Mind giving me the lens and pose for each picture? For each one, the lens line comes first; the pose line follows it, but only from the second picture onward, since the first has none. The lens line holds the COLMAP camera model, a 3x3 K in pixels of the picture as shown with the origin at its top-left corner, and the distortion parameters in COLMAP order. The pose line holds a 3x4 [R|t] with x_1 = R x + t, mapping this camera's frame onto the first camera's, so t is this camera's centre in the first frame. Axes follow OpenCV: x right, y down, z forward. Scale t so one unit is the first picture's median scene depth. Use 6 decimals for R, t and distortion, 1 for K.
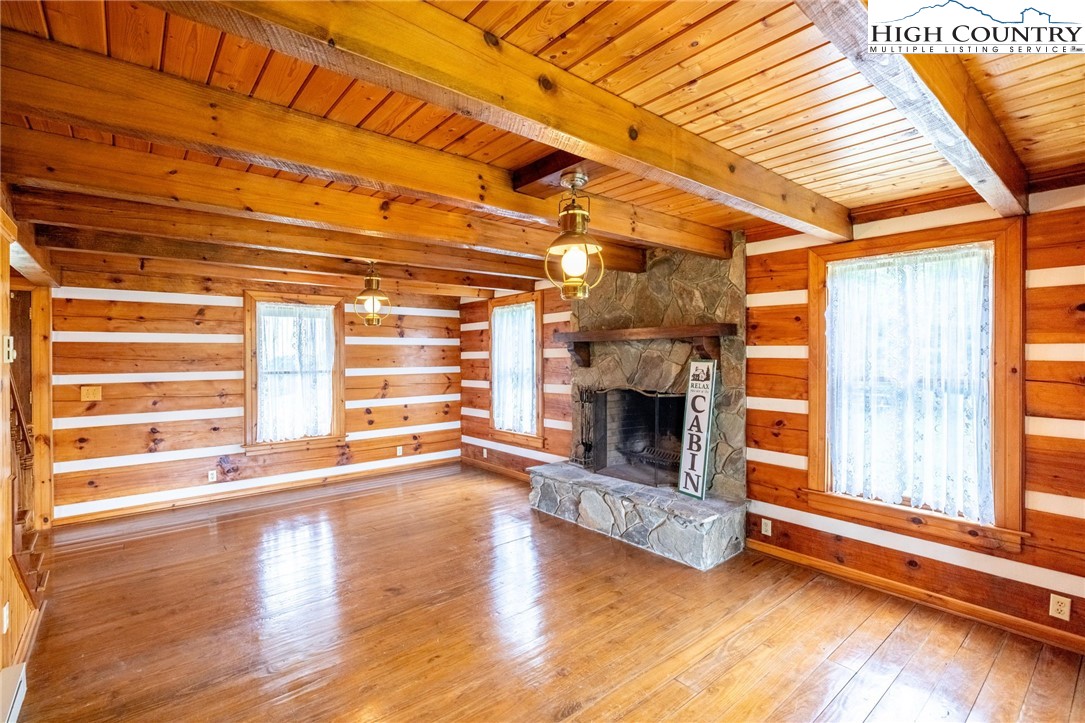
lens RADIAL K [[493.6, 0, 539.3], [0, 493.6, 360.0], [0, 0, 1]] dist [-0.000260, -0.000473]
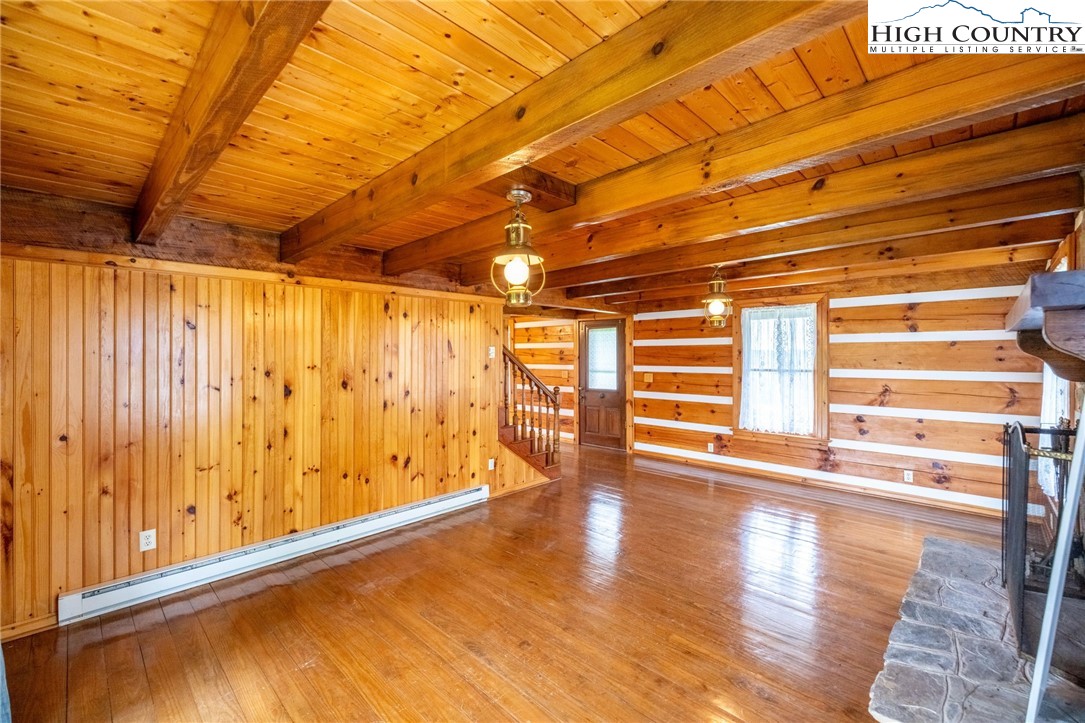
lens RADIAL K [[455.5, 0, 530.6], [0, 455.5, 357.0], [0, 0, 1]] dist [0.000286, 0.000369]
pose [[0.094668, 0.009115, -0.995467, 0.521351], [-0.010238, 0.999914, 0.008182, -0.007885], [0.995456, 0.009417, 0.094753, 0.451954]]
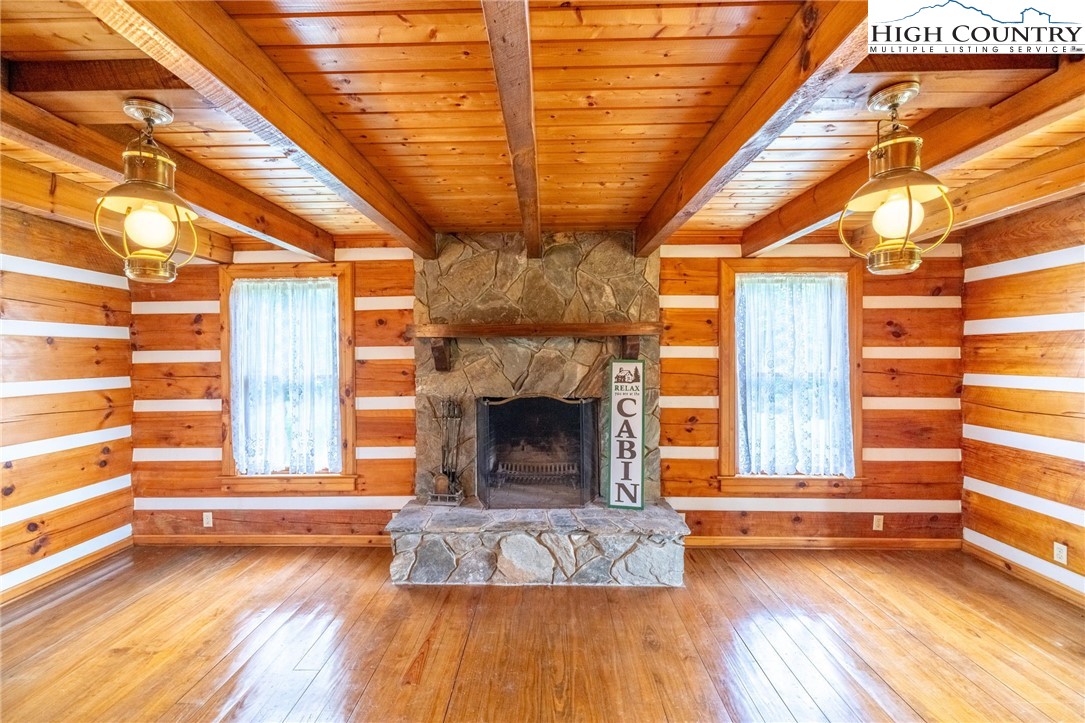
lens RADIAL K [[455.5, 0, 540.1], [0, 455.5, 357.2], [0, 0, 1]] dist [0.000286, 0.000369]
pose [[0.663457, -0.004277, 0.748202, -0.357455], [0.010065, 0.999944, -0.003209, -0.004237], [-0.748147, 0.009660, 0.663463, 0.457795]]
